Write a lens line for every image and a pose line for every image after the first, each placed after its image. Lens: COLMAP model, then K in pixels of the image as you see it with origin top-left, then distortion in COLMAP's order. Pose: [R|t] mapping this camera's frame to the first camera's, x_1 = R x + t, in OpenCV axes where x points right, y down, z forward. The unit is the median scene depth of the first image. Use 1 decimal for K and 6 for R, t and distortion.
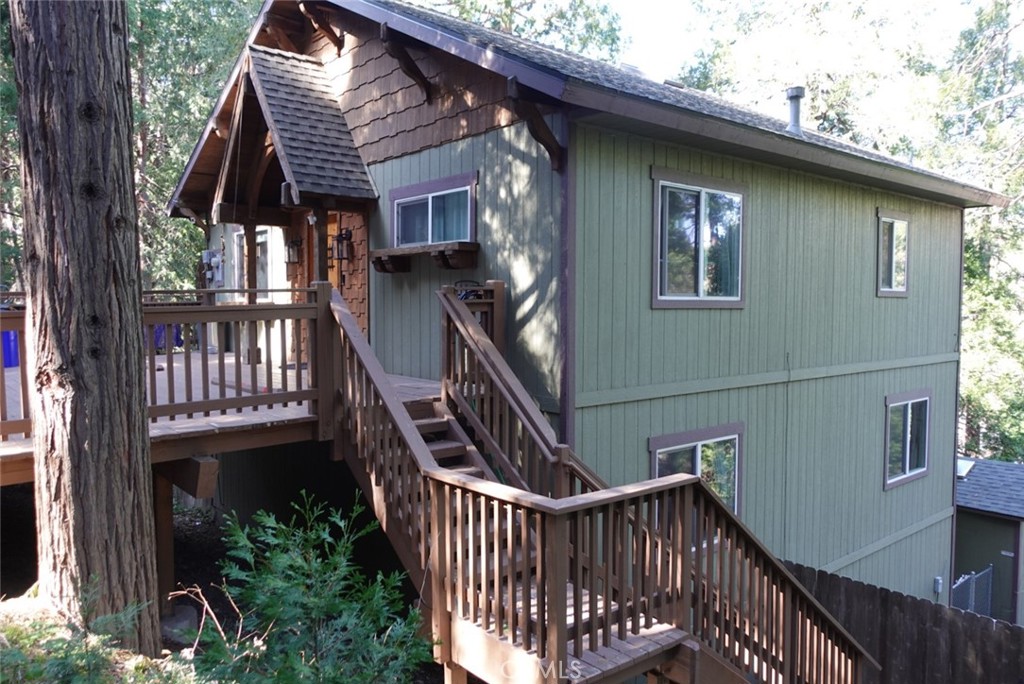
lens RADIAL K [[694.4, 0, 512.0], [0, 694.4, 342.0], [0, 0, 1]] dist [0.005862, -0.001873]
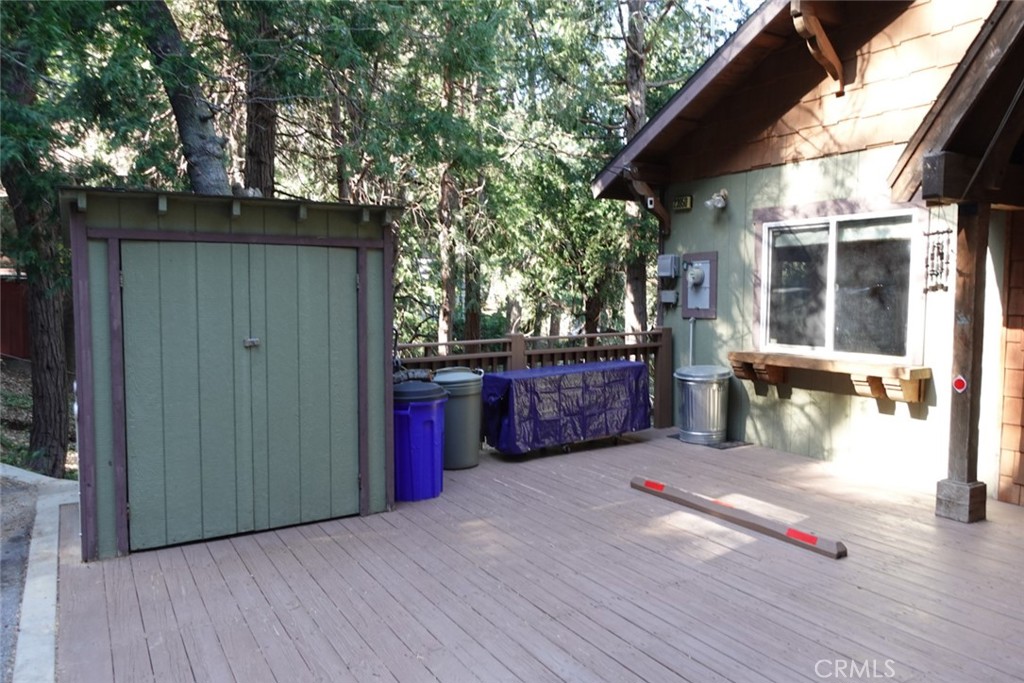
lens RADIAL K [[712.0, 0, 510.1], [0, 712.0, 331.1], [0, 0, 1]] dist [-0.003988, 0.001085]
pose [[0.982407, 0.028745, -0.184527, -0.710343], [-0.031202, 0.999459, -0.010426, -0.091659], [0.184127, 0.016001, 0.982772, 0.624271]]
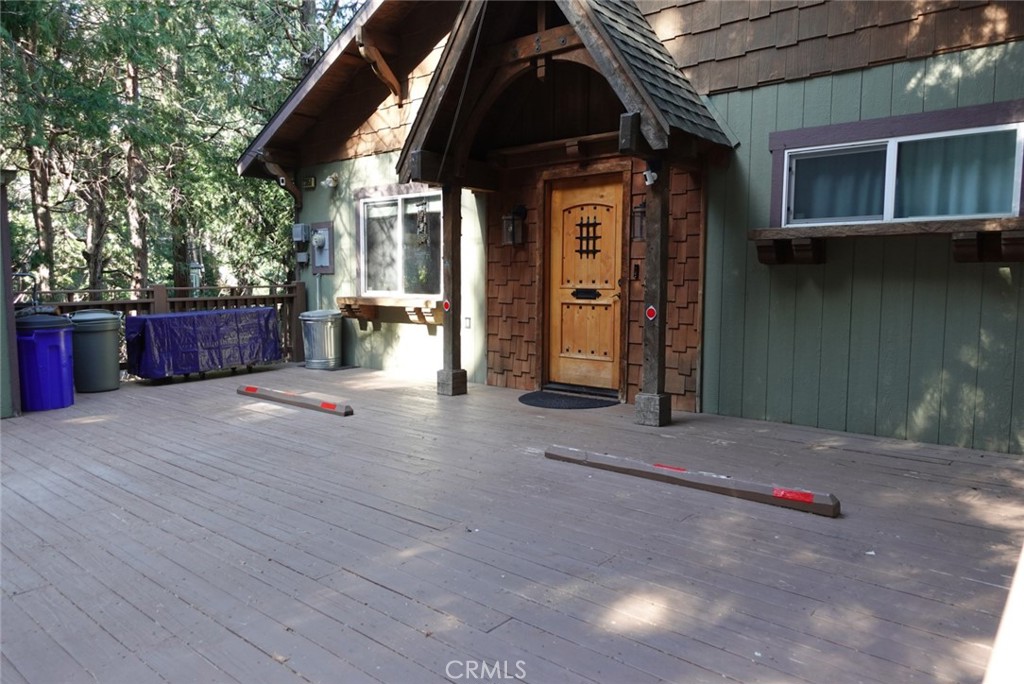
lens RADIAL K [[694.4, 0, 512.0], [0, 694.4, 342.0], [0, 0, 1]] dist [0.005862, -0.001873]
pose [[0.991059, 0.006221, 0.133280, -0.493959], [-0.008603, 0.999813, 0.017303, -0.037596], [-0.133148, -0.018294, 0.990927, 0.399741]]
